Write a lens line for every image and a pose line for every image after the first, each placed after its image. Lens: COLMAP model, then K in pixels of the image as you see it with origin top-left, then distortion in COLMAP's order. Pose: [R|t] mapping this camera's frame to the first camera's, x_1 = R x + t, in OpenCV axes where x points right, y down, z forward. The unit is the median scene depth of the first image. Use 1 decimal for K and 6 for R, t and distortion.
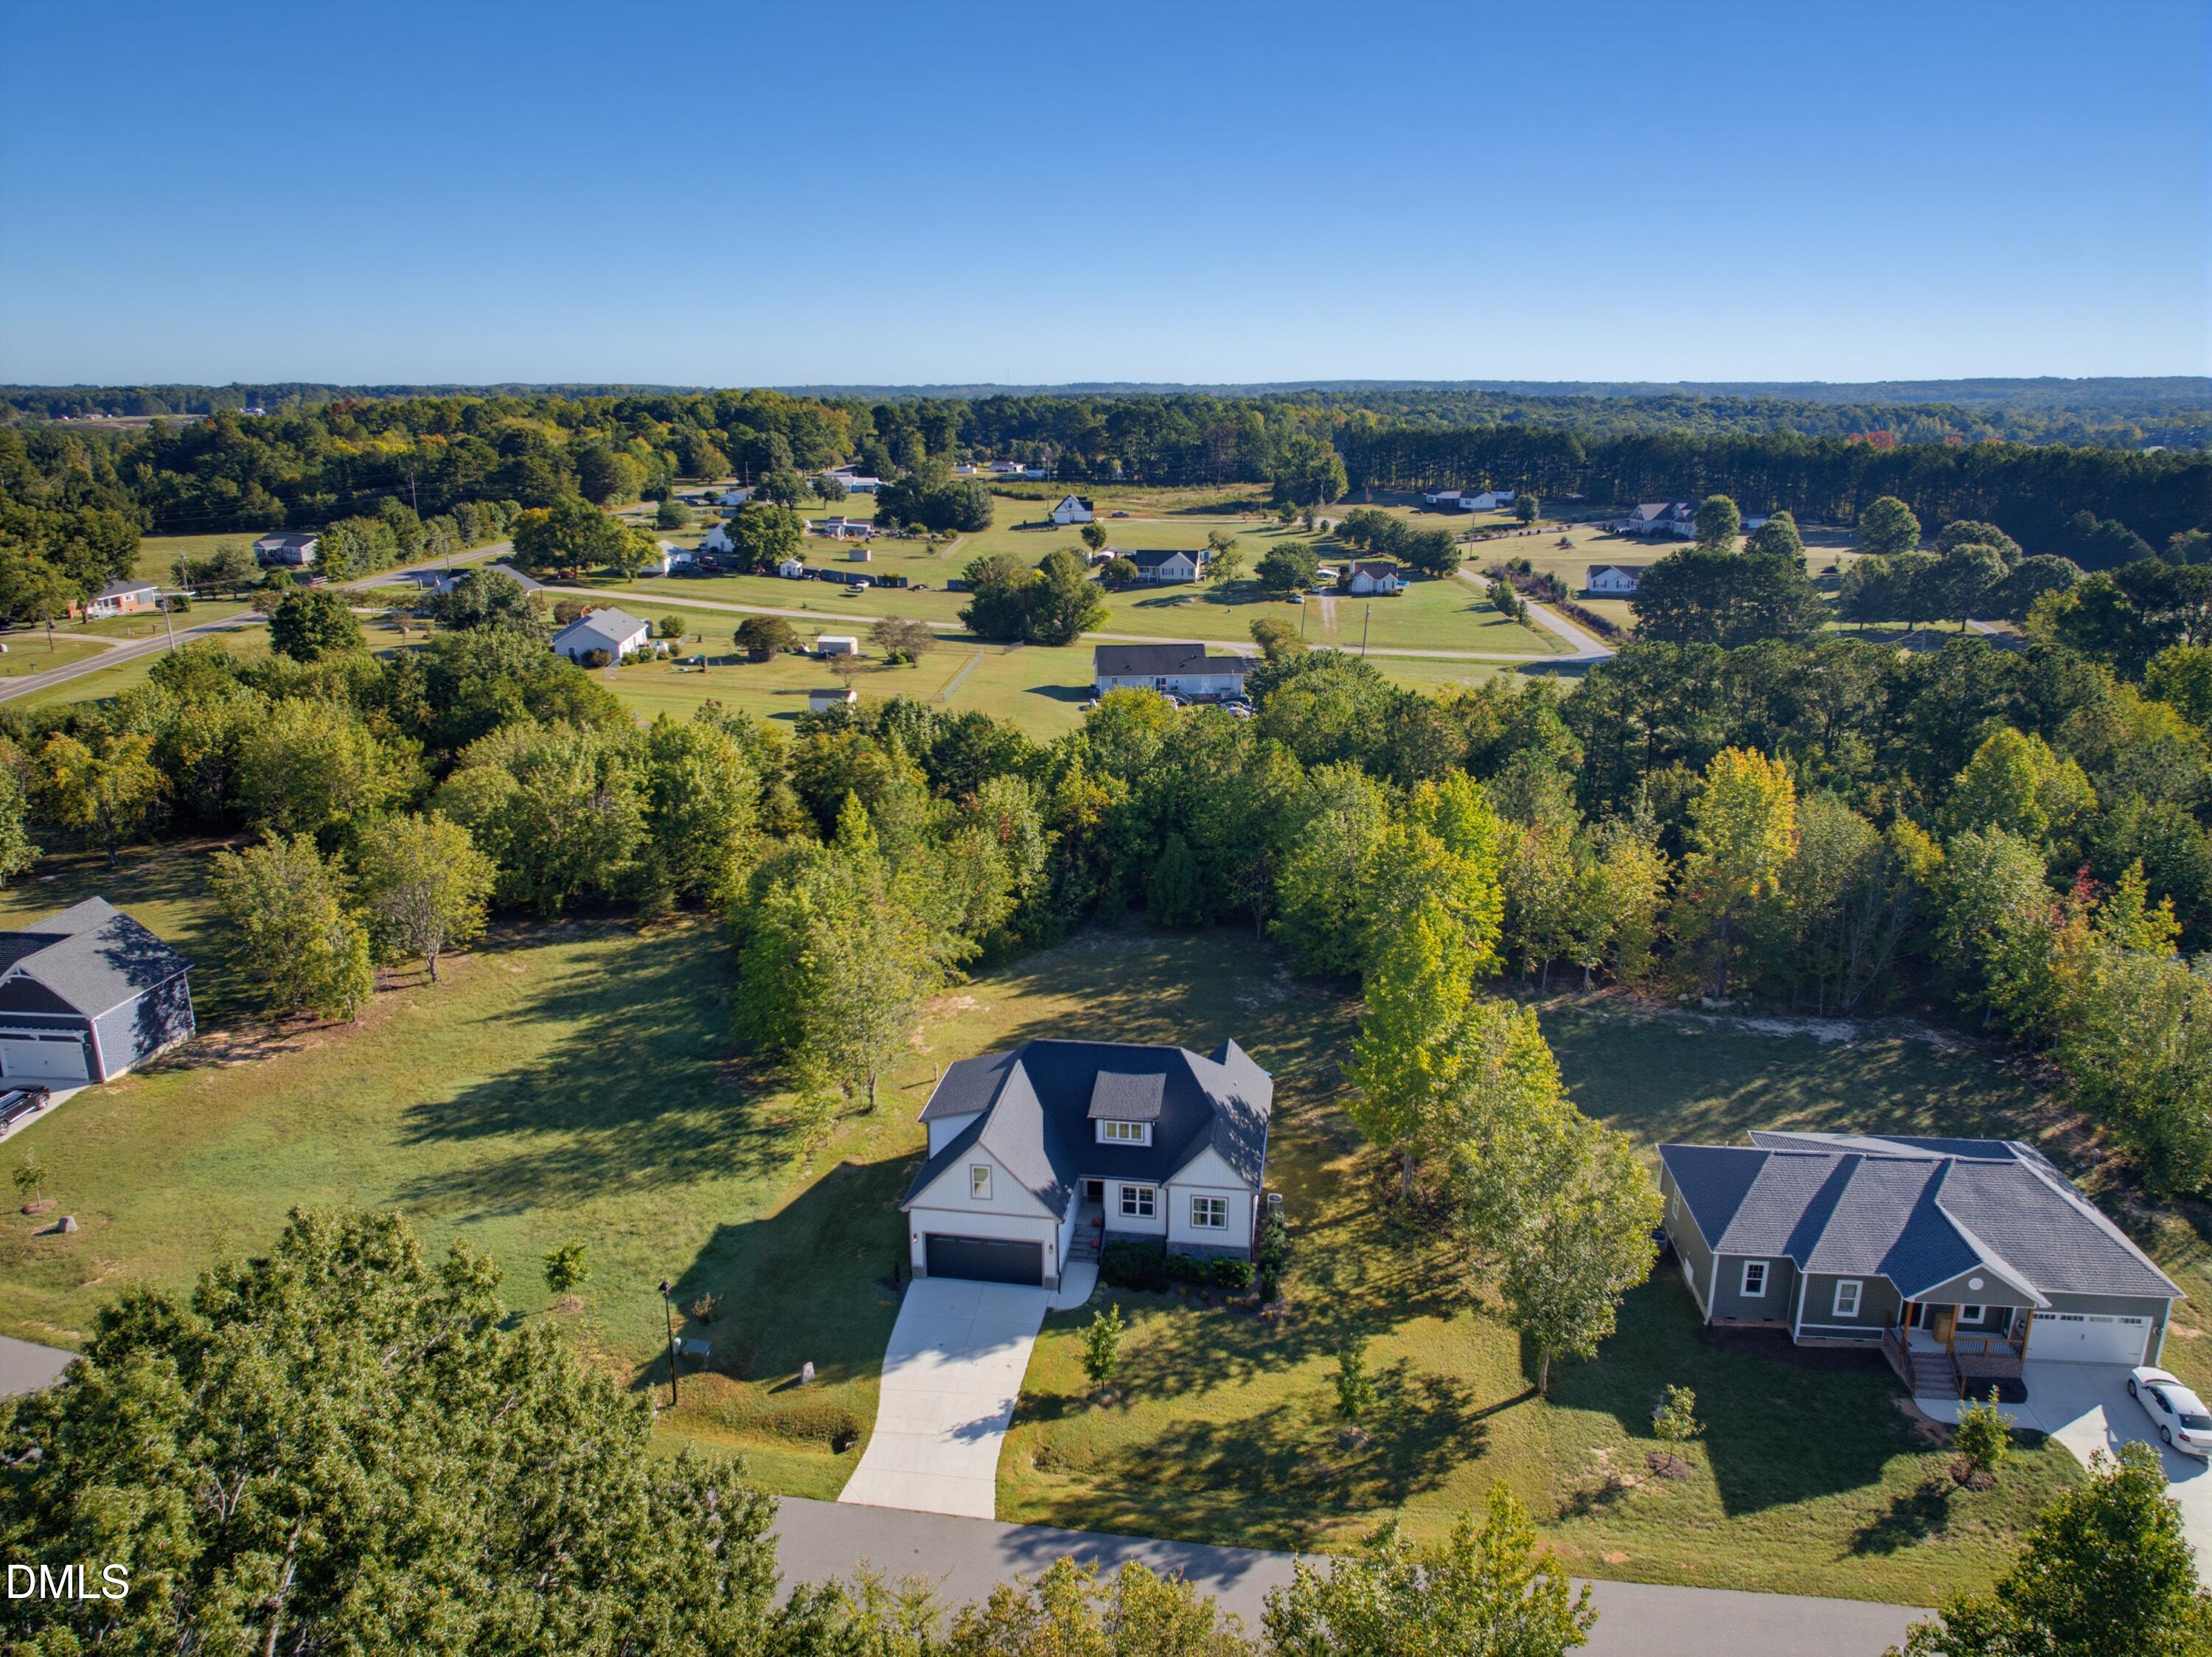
lens RADIAL K [[1502.3, 0, 1103.7], [0, 1502.3, 811.1], [0, 0, 1]] dist [0.008248, -0.000214]
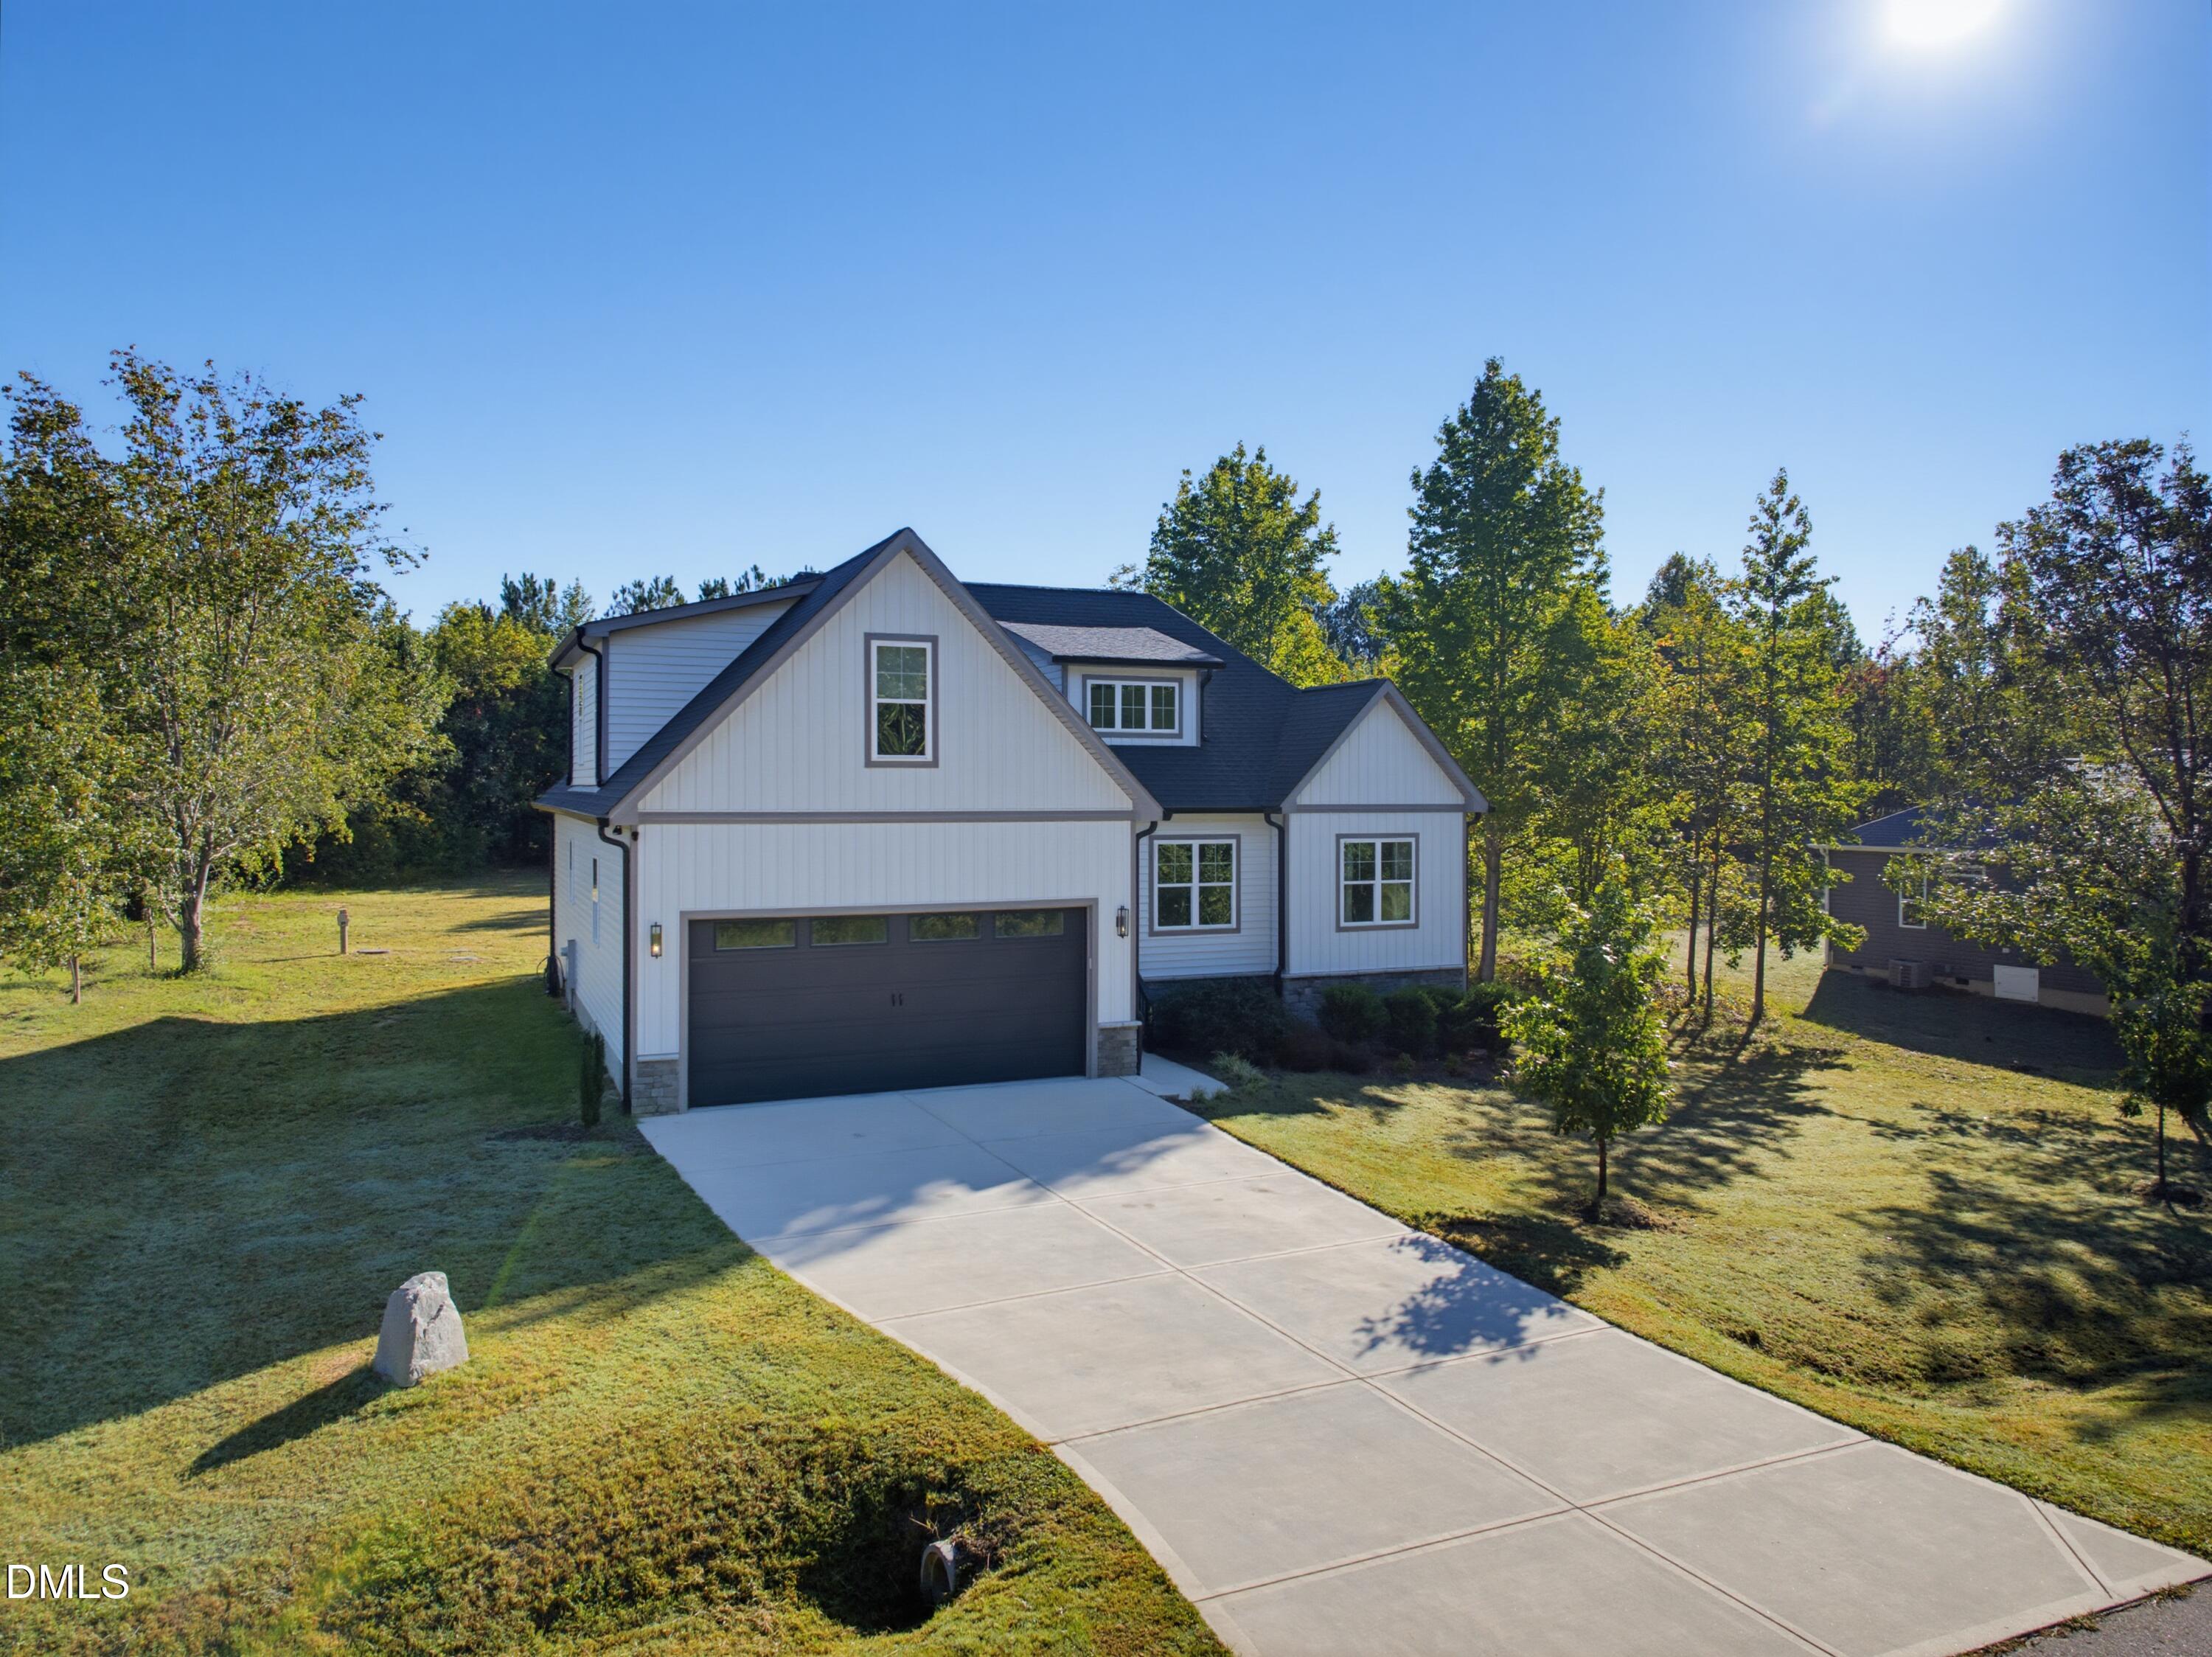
lens RADIAL K [[1502.3, 0, 1110.4], [0, 1502.3, 816.7], [0, 0, 1]] dist [0.008248, -0.000214]
pose [[0.841085, -0.007203, 0.540854, -0.210043], [0.147102, 0.965271, -0.215902, 0.344396], [-0.520516, 0.261153, 0.812935, 0.758274]]
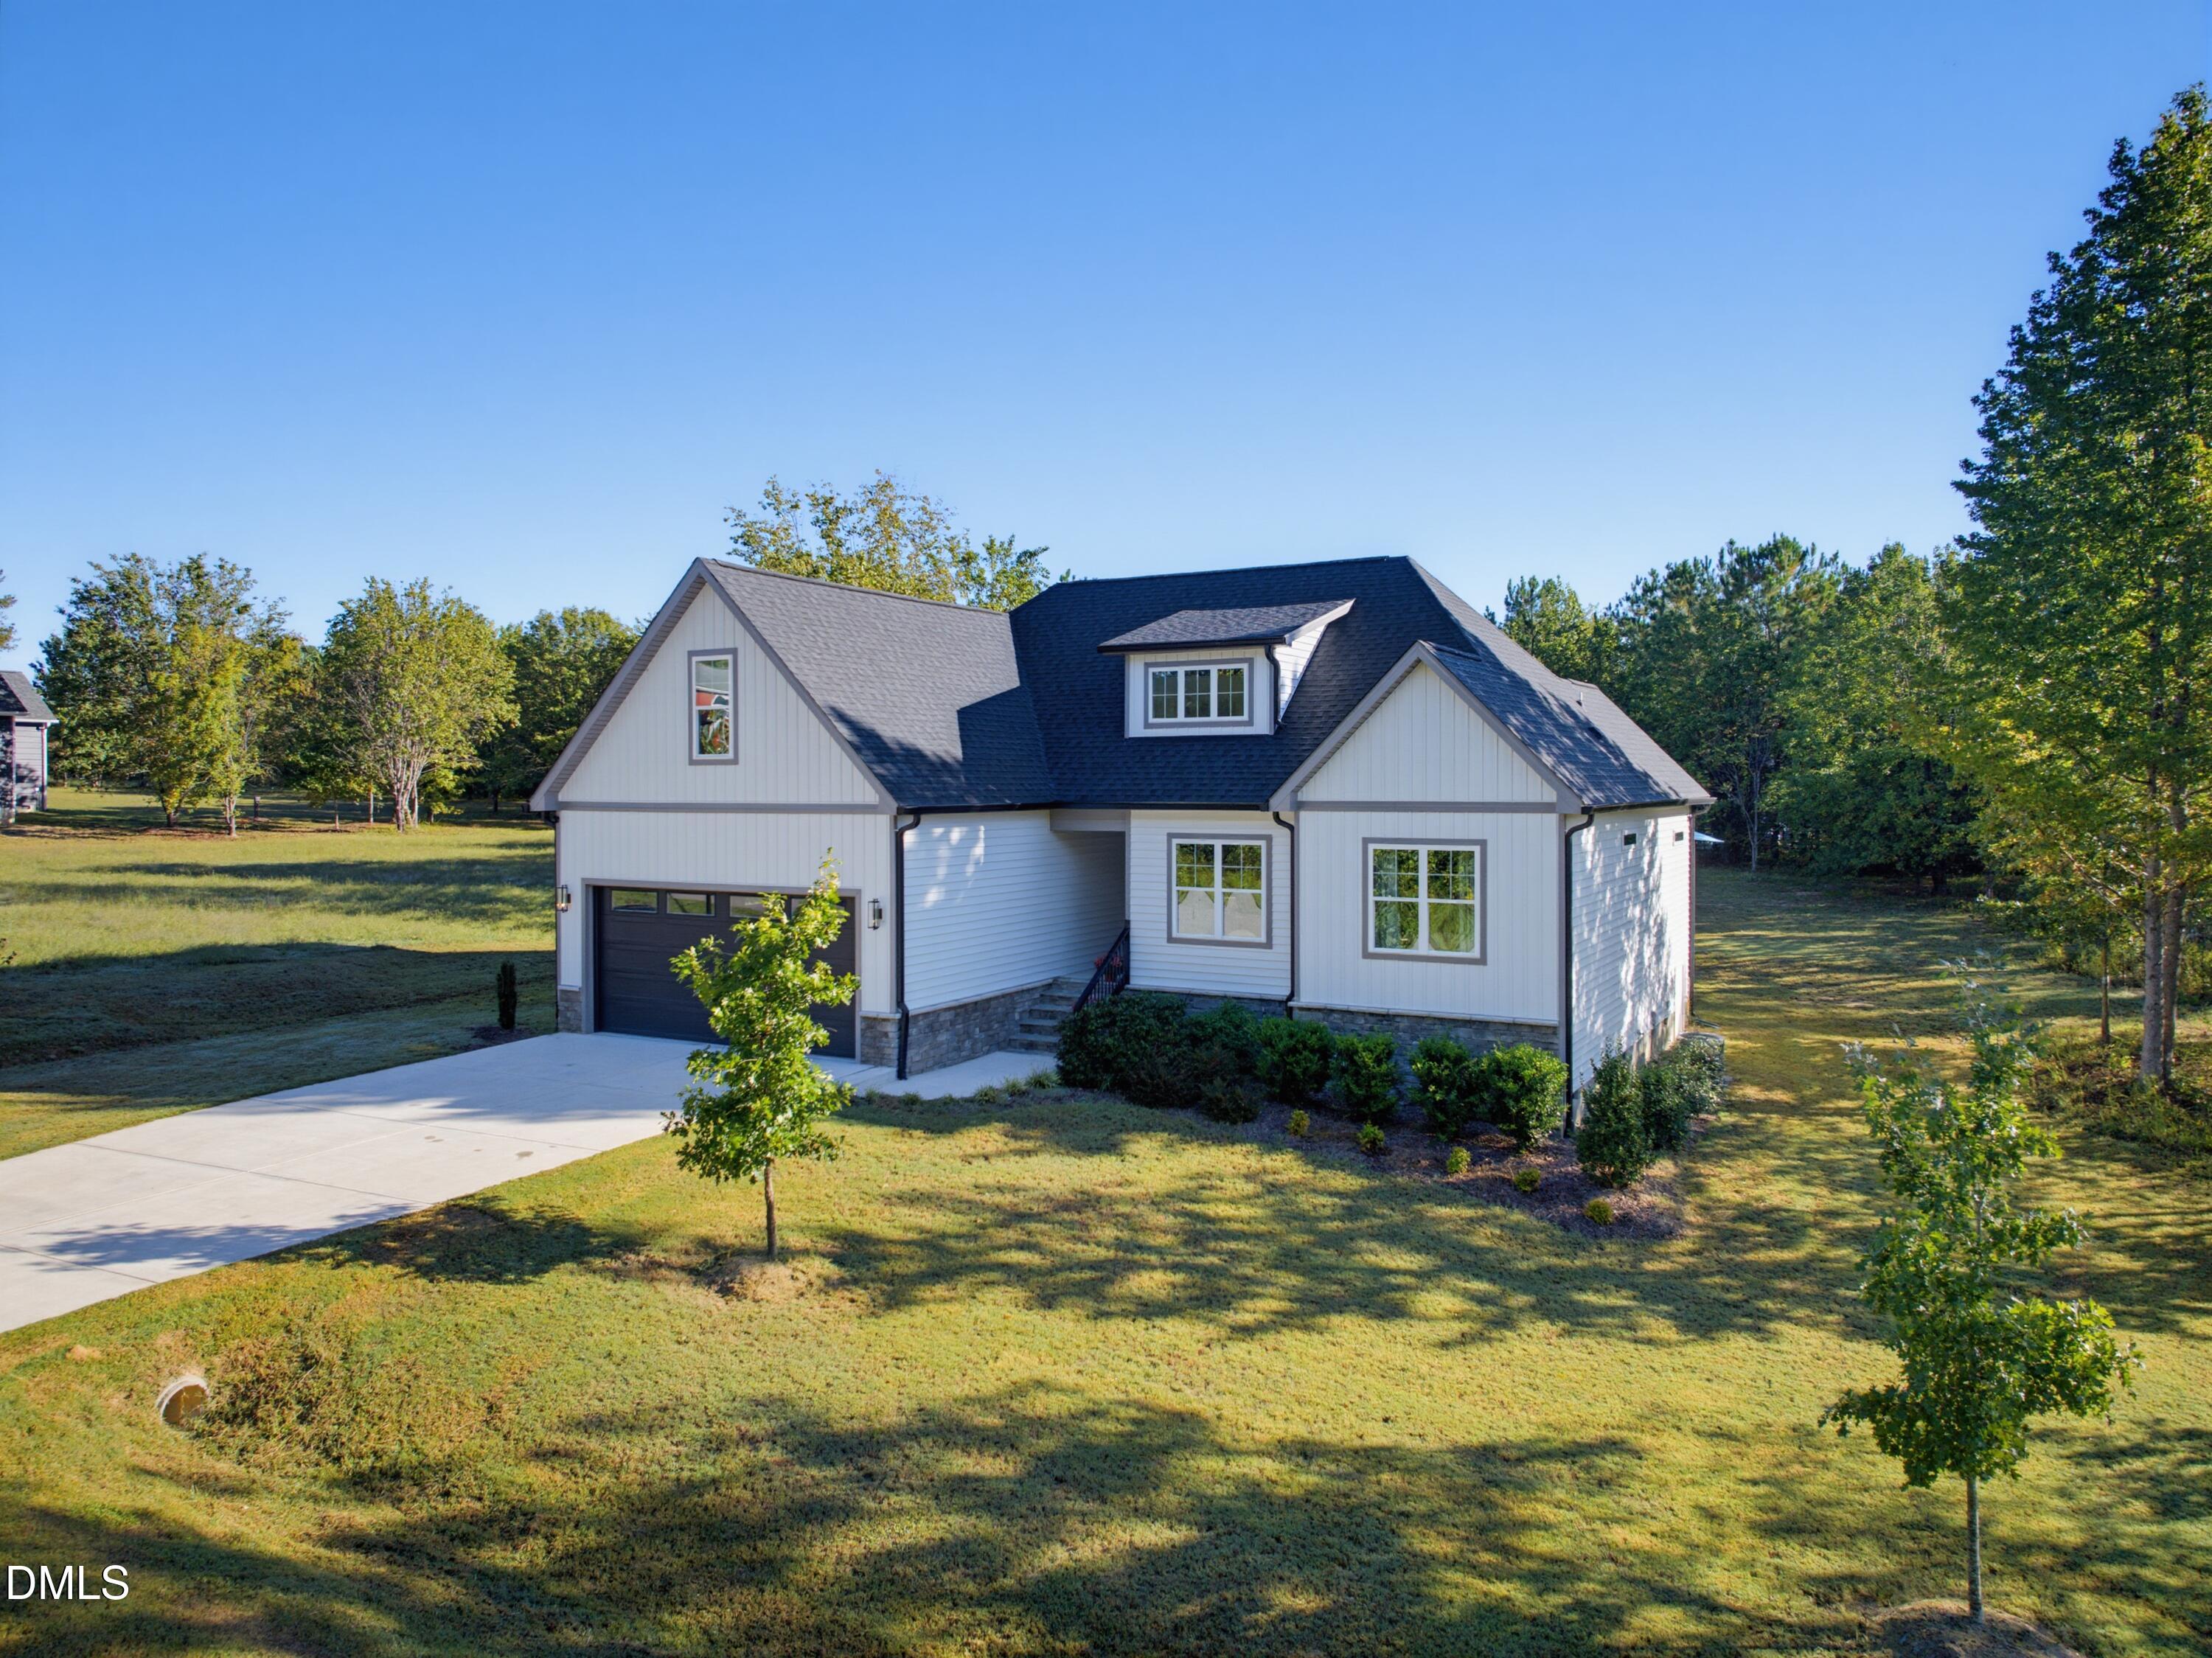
lens RADIAL K [[1502.1, 0, 1108.7], [0, 1502.1, 826.3], [0, 0, 1]] dist [0.008248, -0.000214]
pose [[0.943776, 0.009534, -0.330449, 0.117246], [-0.092061, 0.967622, -0.235014, 0.350731], [0.317510, 0.252222, 0.914096, 0.737238]]
